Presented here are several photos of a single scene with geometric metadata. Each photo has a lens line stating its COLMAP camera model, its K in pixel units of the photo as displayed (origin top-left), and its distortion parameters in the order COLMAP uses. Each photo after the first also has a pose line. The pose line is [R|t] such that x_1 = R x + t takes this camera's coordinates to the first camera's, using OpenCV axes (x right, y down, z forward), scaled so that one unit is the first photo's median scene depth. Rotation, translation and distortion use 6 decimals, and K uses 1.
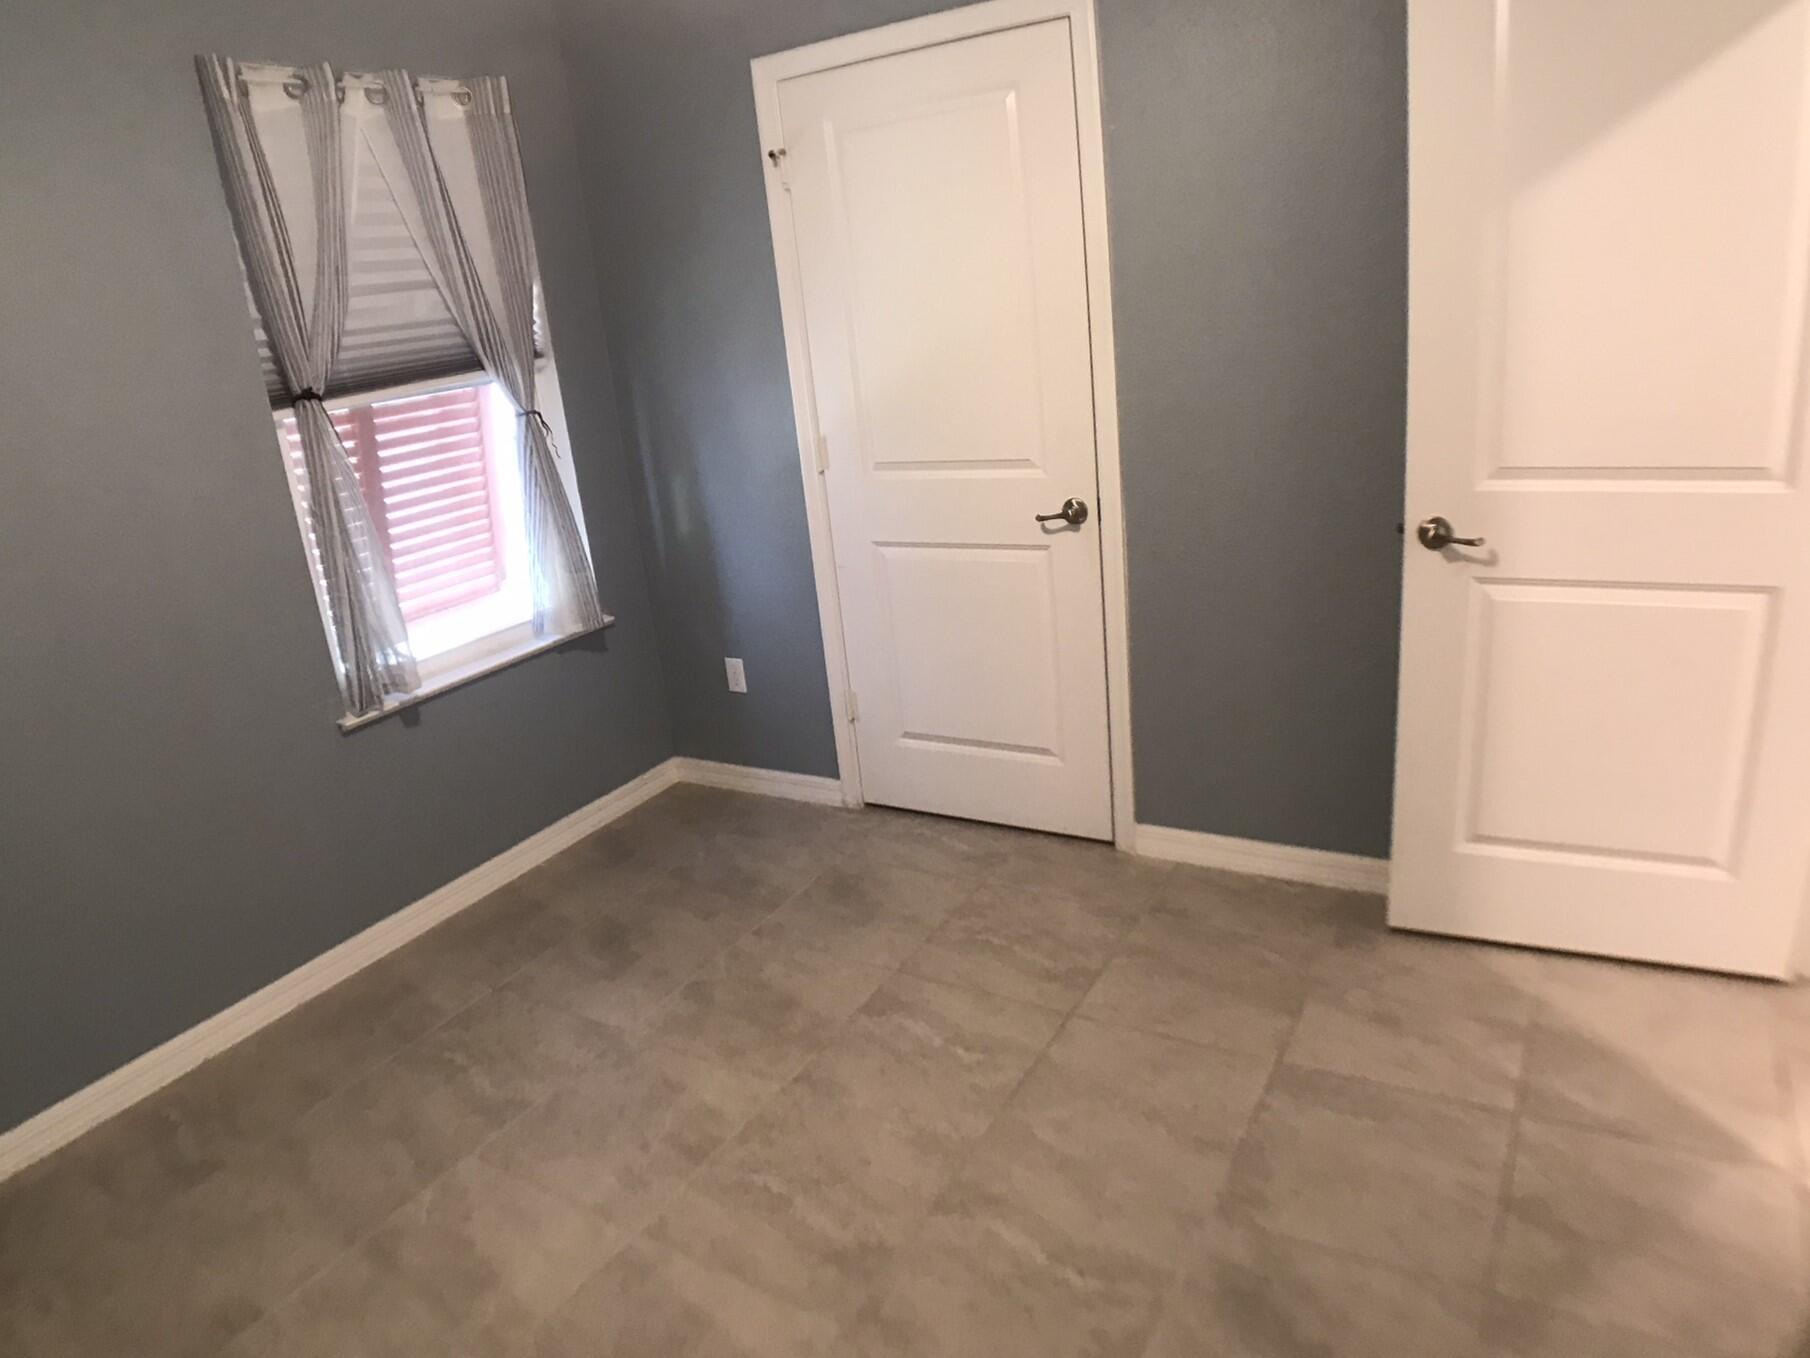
lens RADIAL K [[1209.0, 0, 905.0], [0, 1209.0, 679.0], [0, 0, 1]] dist [-0.056955, -0.002083]
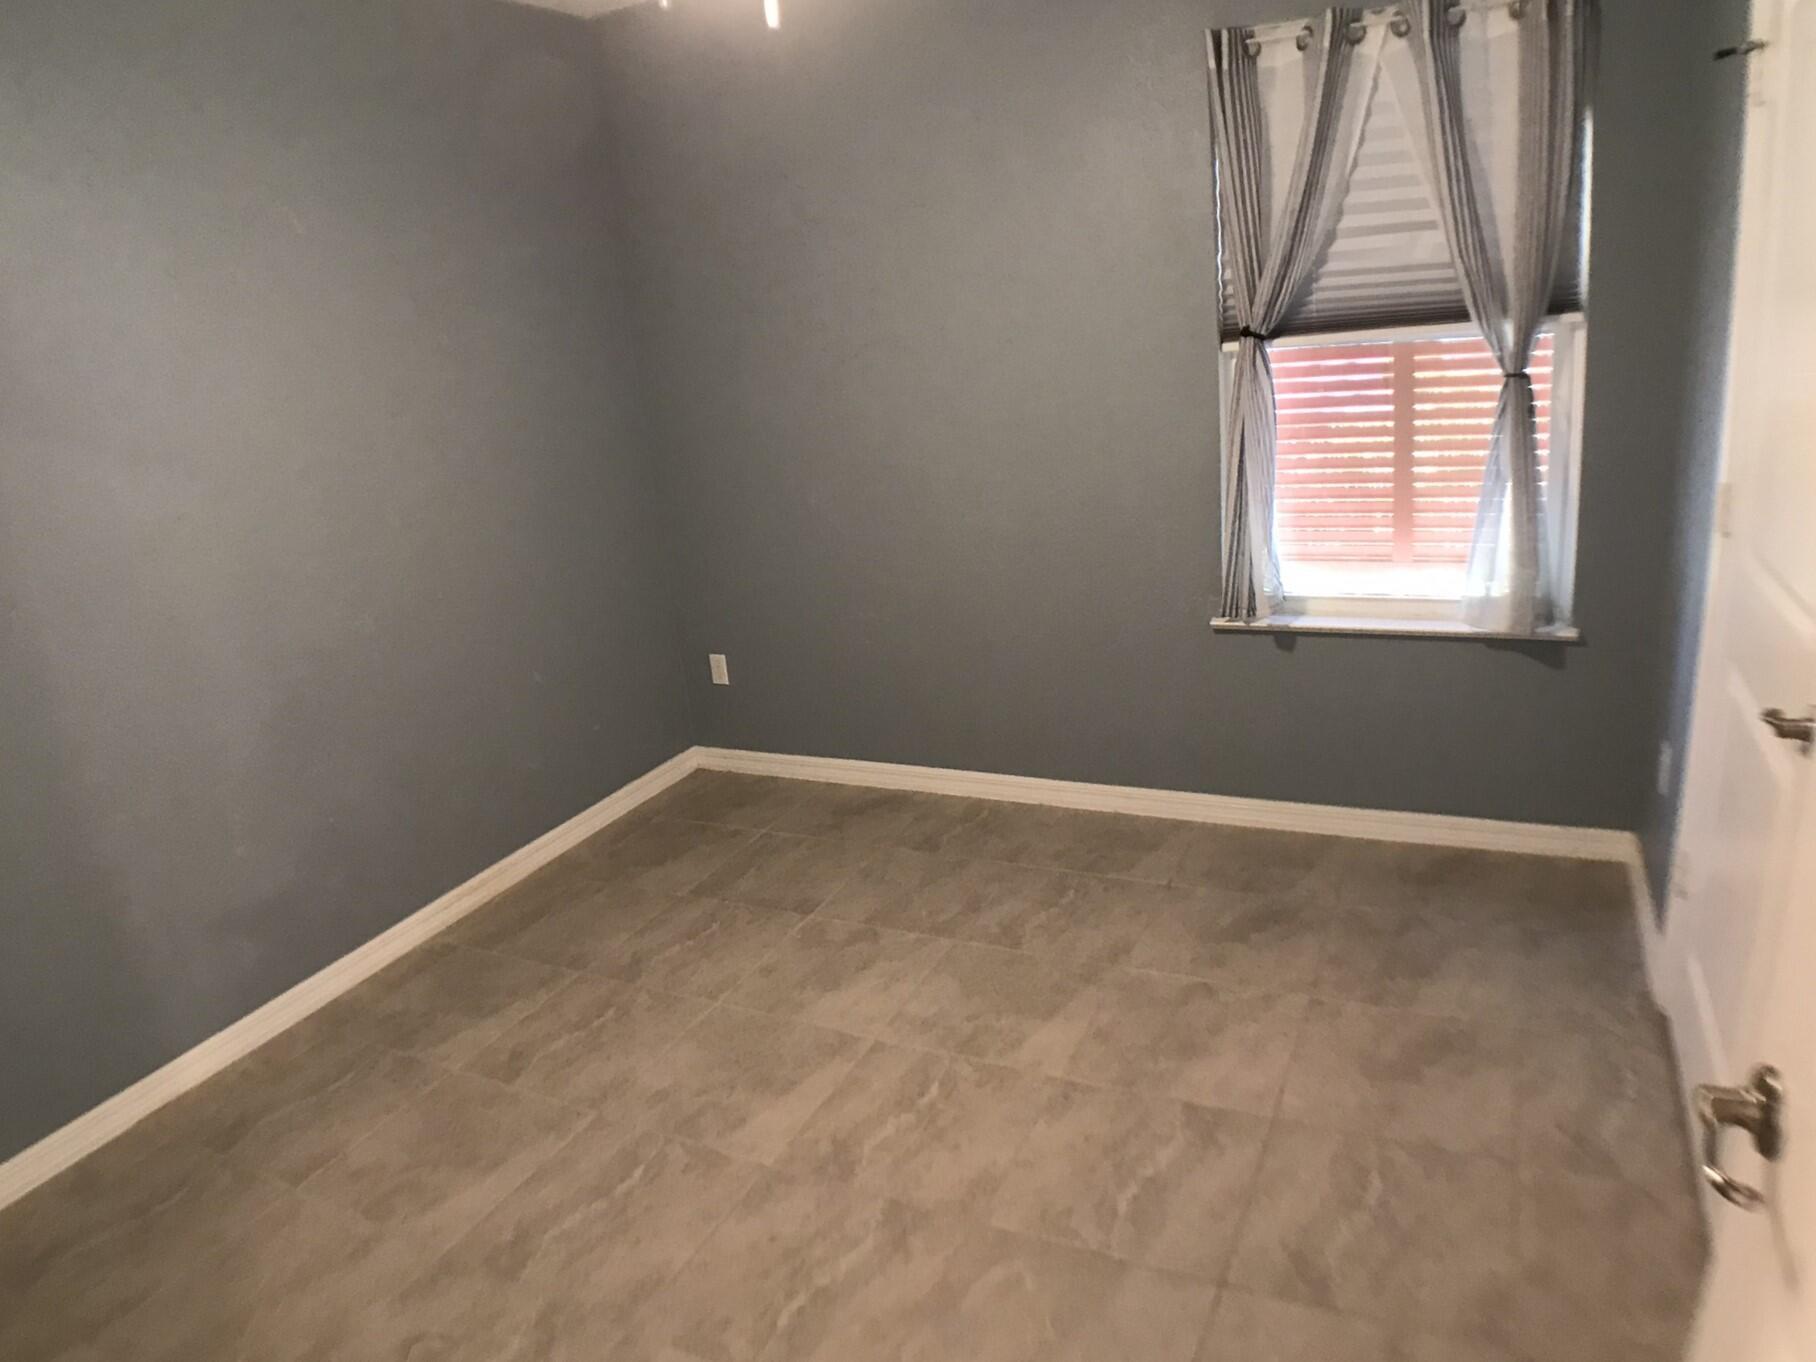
lens RADIAL K [[1202.4, 0, 908.0], [0, 1202.4, 681.0], [0, 0, 1]] dist [-0.057738, -0.003548]
pose [[0.079642, 0.386182, -0.918978, 0.607813], [-0.232843, 0.903610, 0.359545, -0.266210], [0.969248, 0.185342, 0.161885, 0.563362]]
